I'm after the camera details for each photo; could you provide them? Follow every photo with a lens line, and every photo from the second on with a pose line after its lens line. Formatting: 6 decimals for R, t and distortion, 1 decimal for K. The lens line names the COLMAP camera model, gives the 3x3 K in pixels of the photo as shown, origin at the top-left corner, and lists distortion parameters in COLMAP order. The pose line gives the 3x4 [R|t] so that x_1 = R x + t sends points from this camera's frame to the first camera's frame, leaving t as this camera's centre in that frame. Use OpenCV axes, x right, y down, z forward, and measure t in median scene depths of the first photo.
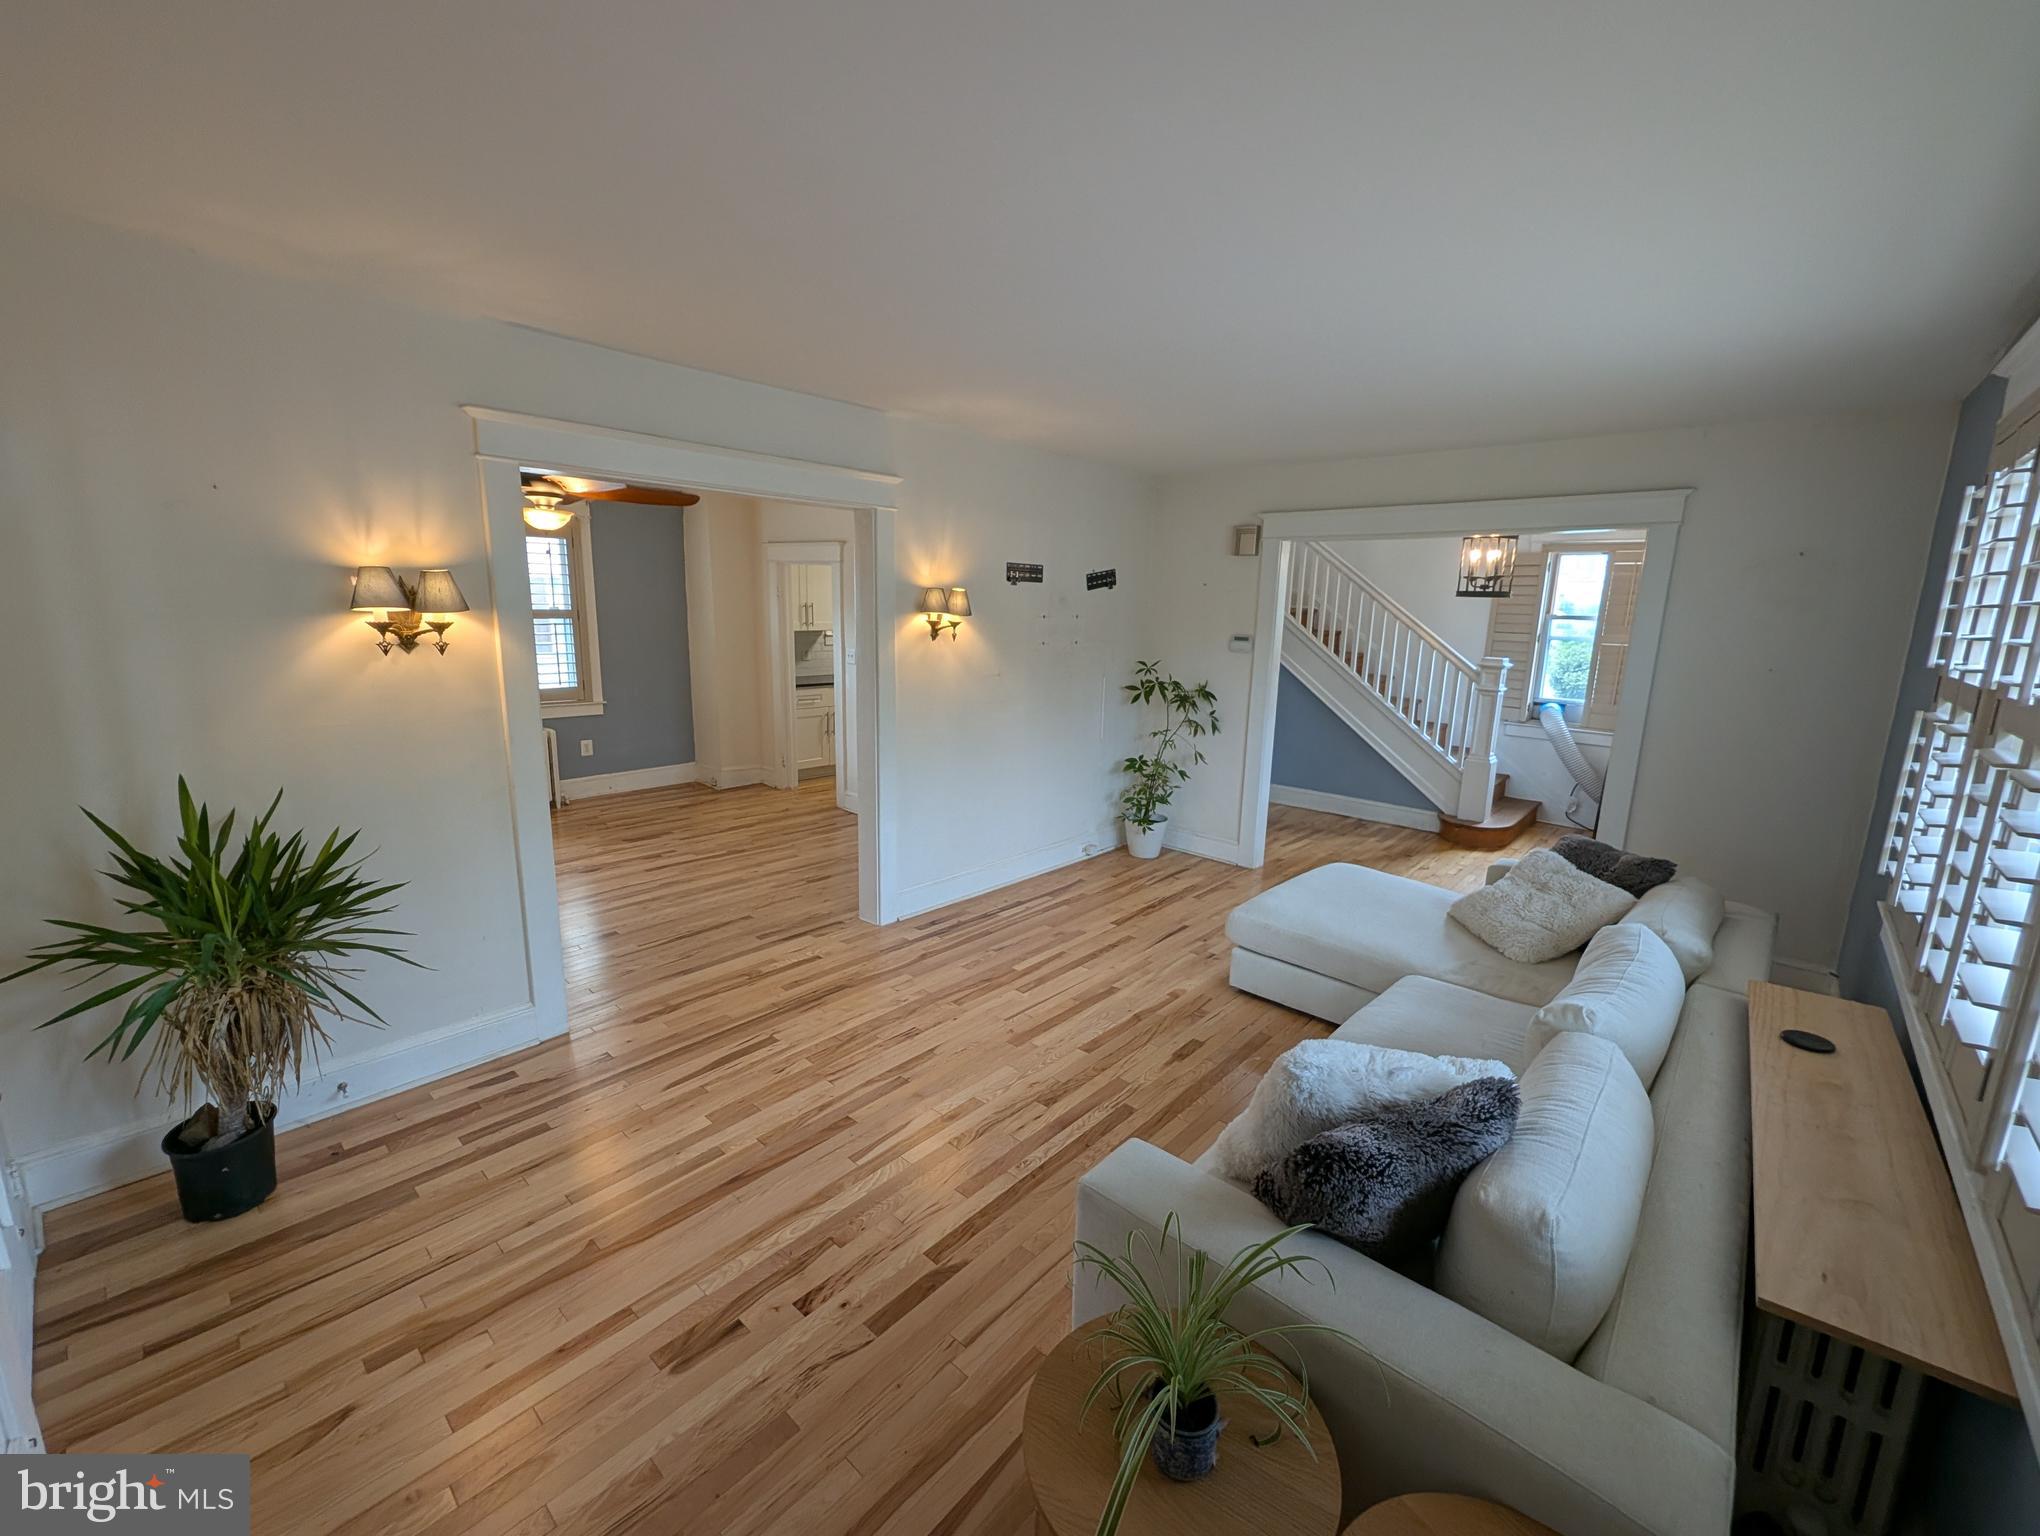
lens RADIAL K [[836.6, 0, 1021.5], [0, 836.6, 767.9], [0, 0, 1]] dist [0.000159, -0.001187]
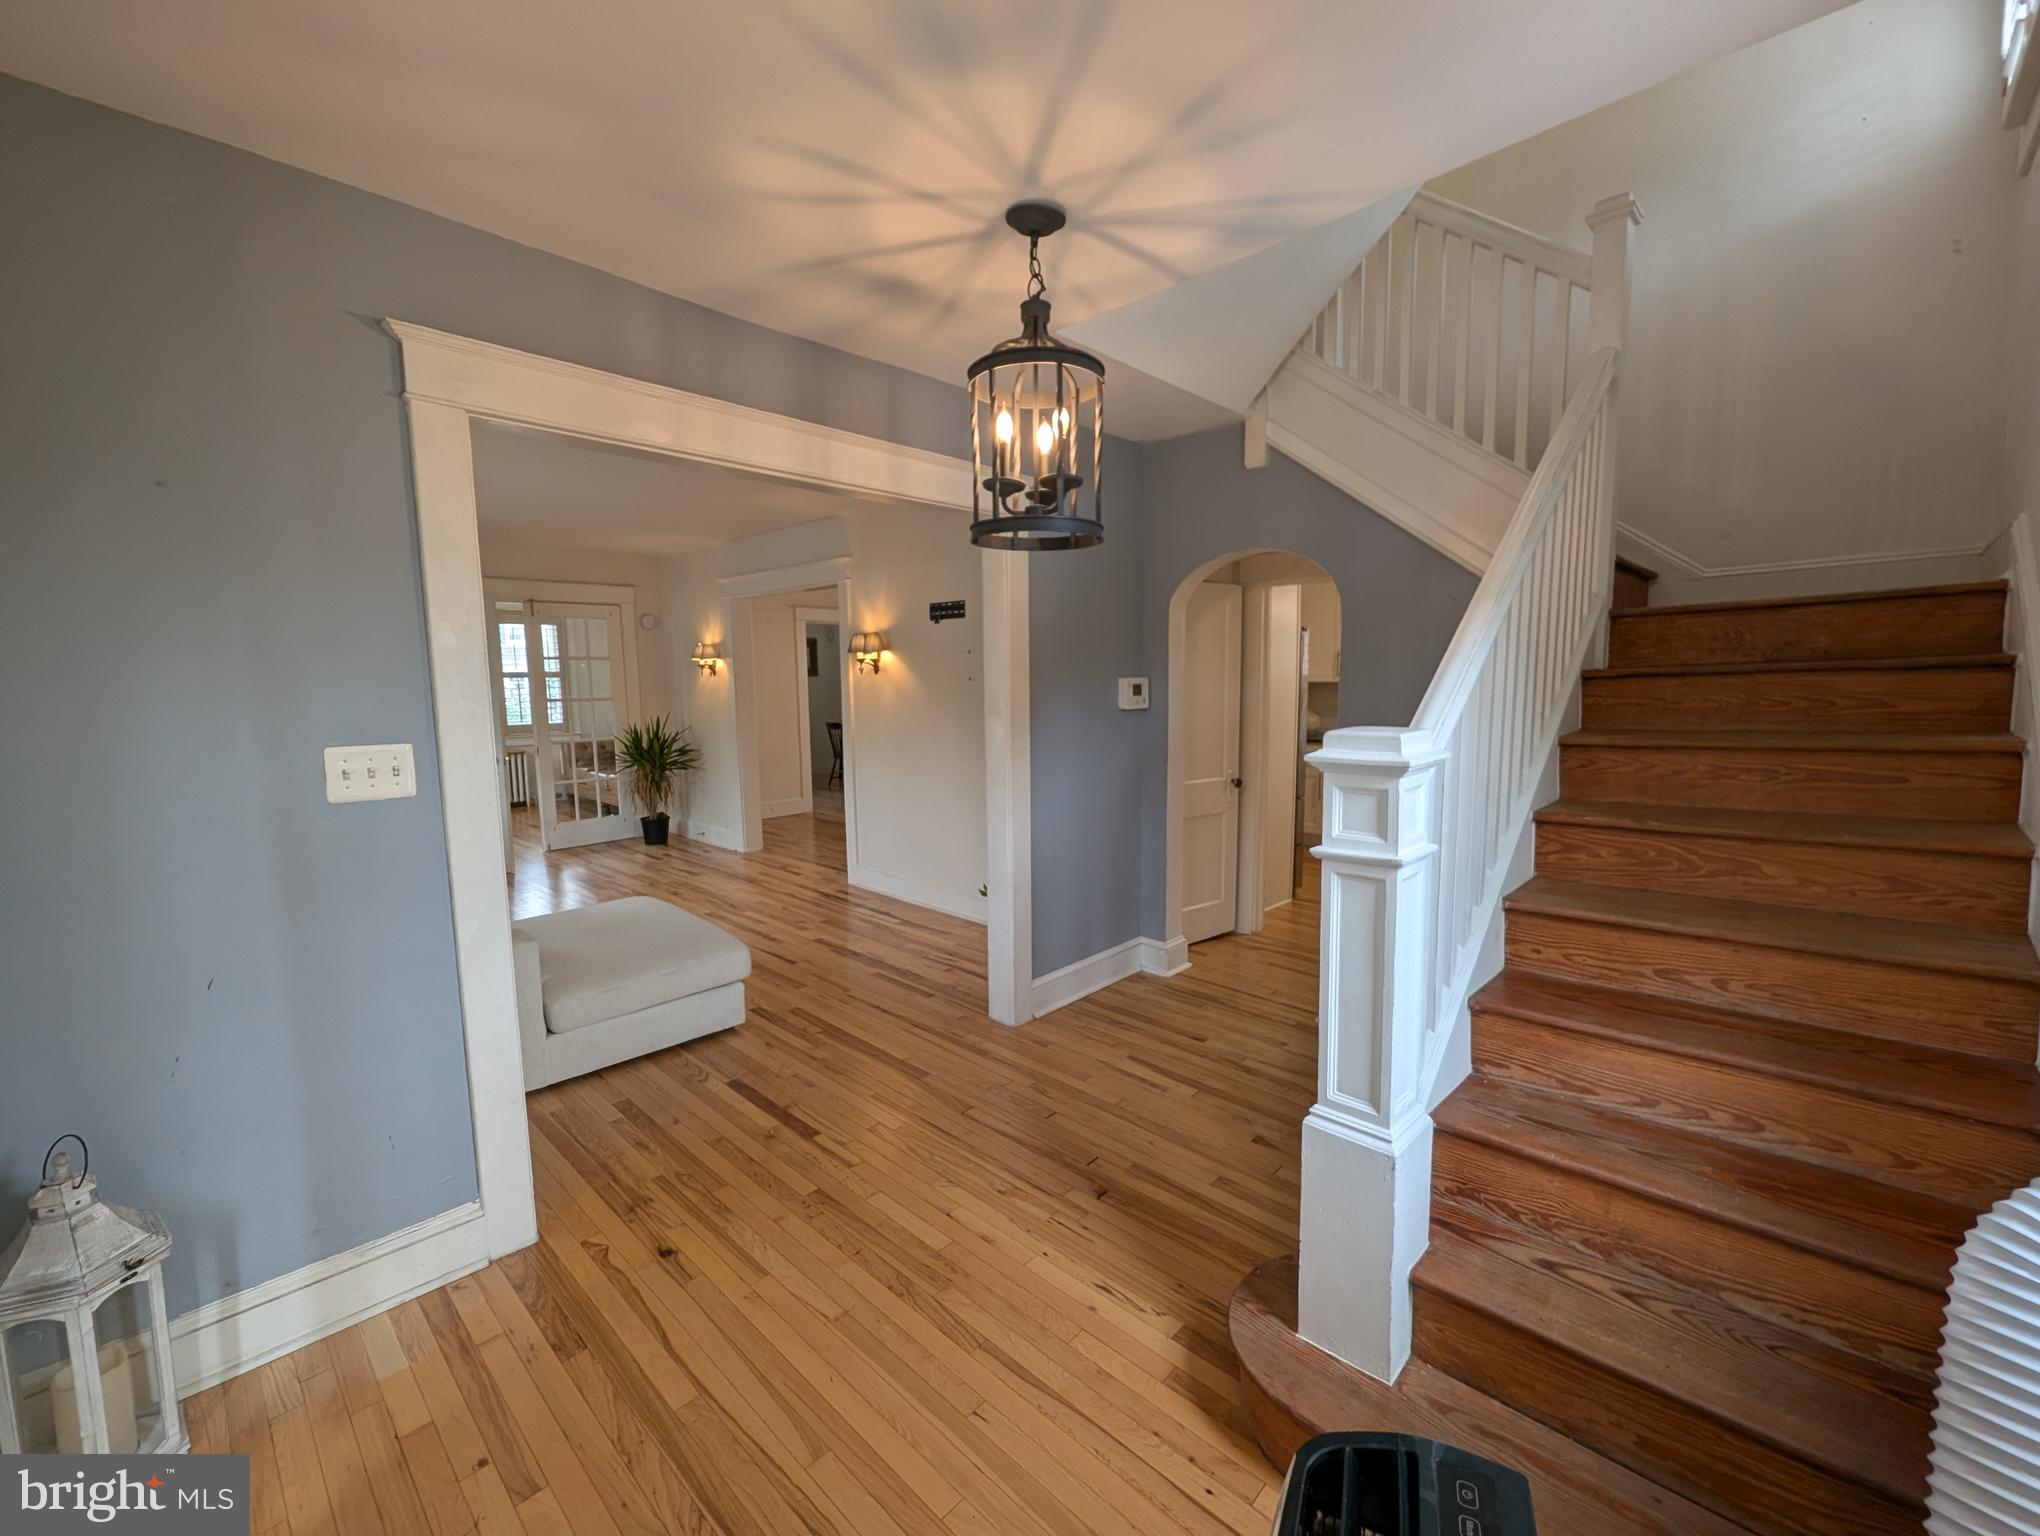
lens RADIAL K [[836.6, 0, 1024.2], [0, 836.6, 769.7], [0, 0, 1]] dist [0.000159, -0.001187]
pose [[-0.034730, 0.092432, -0.995113, 1.036605], [-0.183346, 0.978225, 0.097262, -0.157319], [0.982435, 0.185828, -0.017027, 1.137921]]
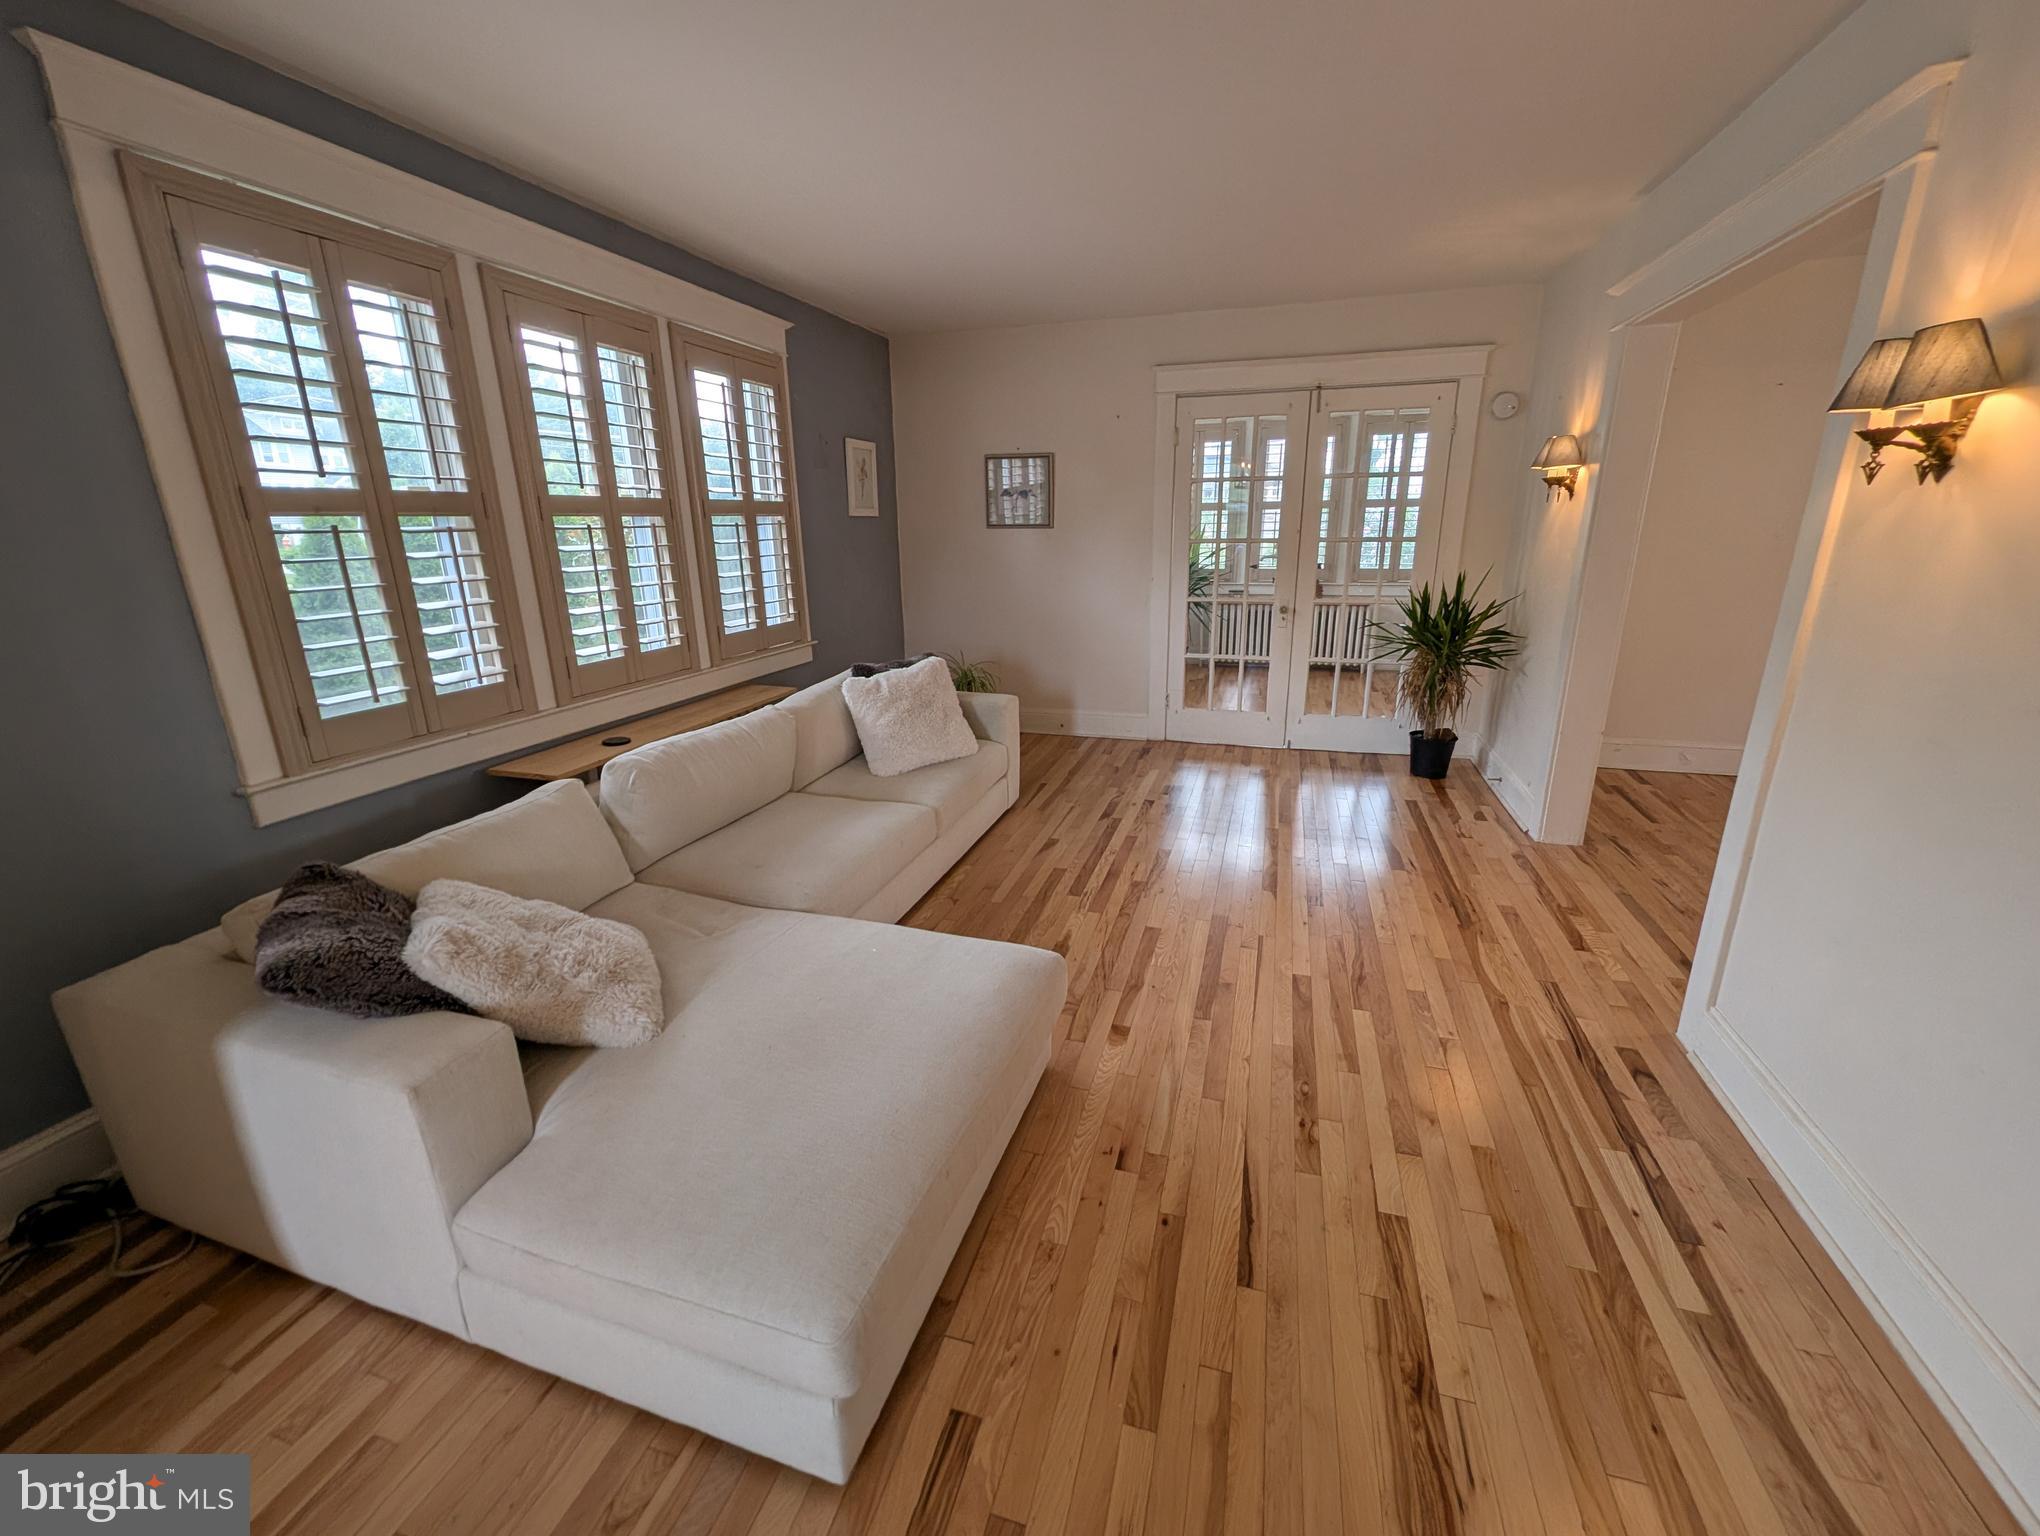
lens RADIAL K [[836.6, 0, 1022.0], [0, 836.6, 767.2], [0, 0, 1]] dist [0.000159, -0.001187]
pose [[-0.908375, 0.109337, -0.403608, 0.375514], [-0.088512, 0.893064, 0.441138, -0.150377], [0.408681, 0.436443, -0.801559, 1.063083]]
